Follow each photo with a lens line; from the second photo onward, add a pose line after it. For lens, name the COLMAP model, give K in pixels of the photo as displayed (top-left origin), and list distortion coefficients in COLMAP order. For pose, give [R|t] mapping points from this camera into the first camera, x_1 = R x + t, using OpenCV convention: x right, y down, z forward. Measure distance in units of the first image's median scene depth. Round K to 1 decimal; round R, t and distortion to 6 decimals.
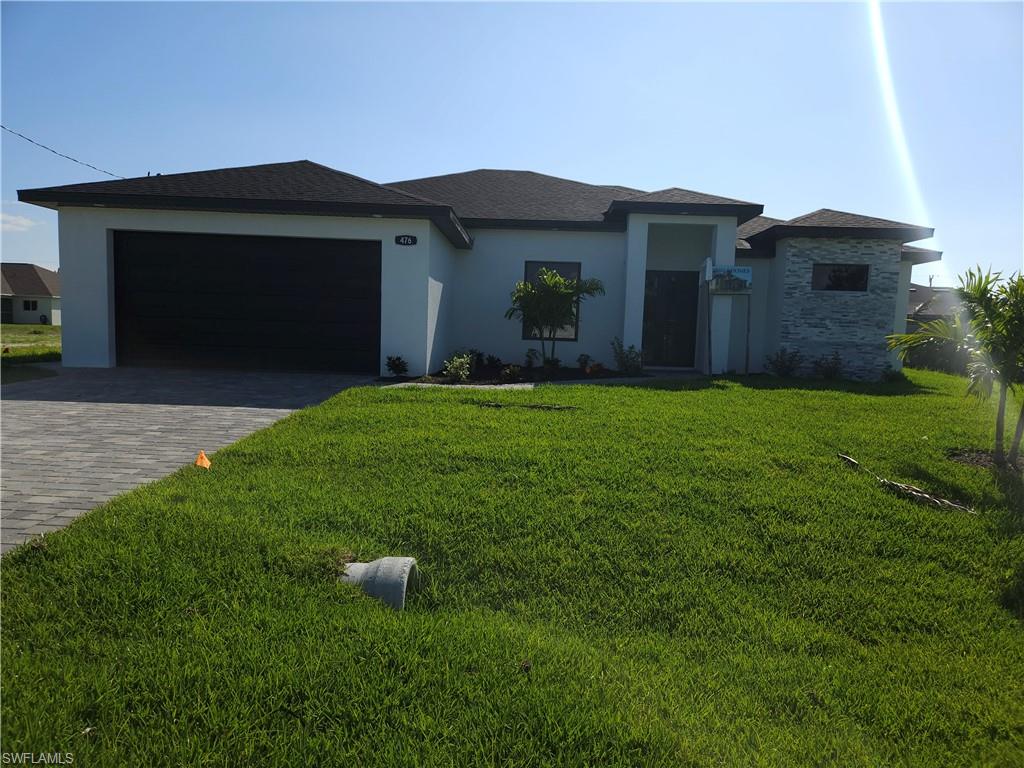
lens RADIAL K [[695.7, 0, 507.8], [0, 695.7, 392.5], [0, 0, 1]] dist [0.091032, -0.081671]
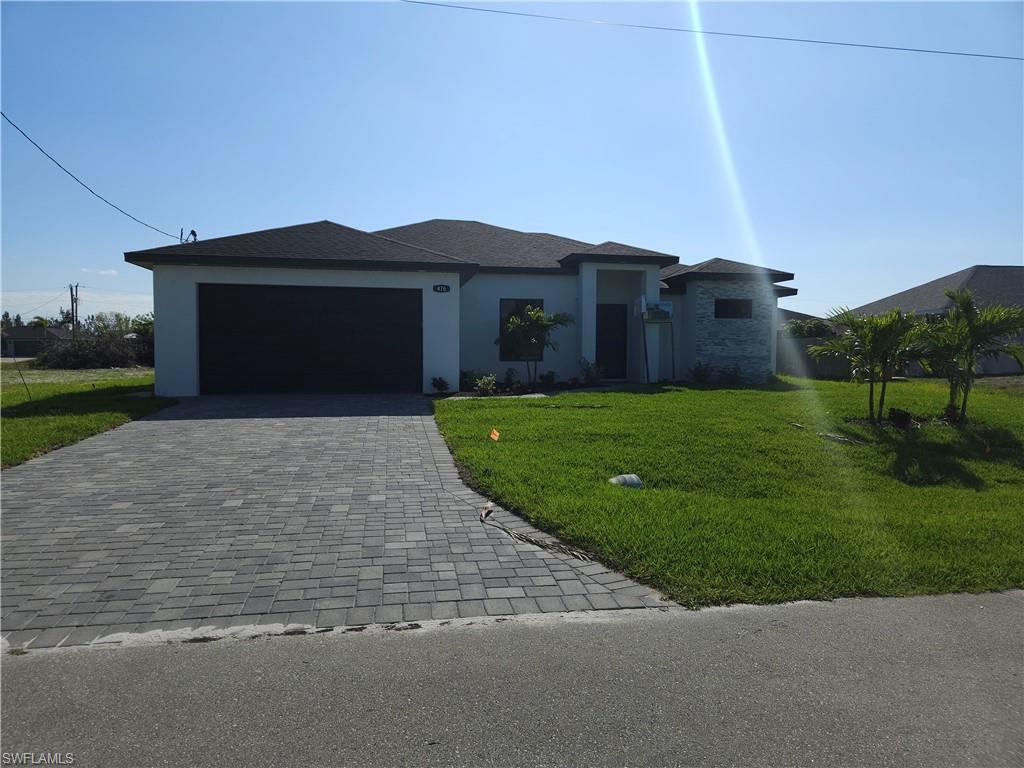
lens RADIAL K [[695.7, 0, 507.8], [0, 695.7, 392.5], [0, 0, 1]] dist [0.091032, -0.081671]
pose [[0.977220, -0.043604, 0.207702, -0.247982], [0.049469, 0.998508, -0.023121, 0.010021], [-0.206384, 0.032870, 0.977919, -0.238338]]
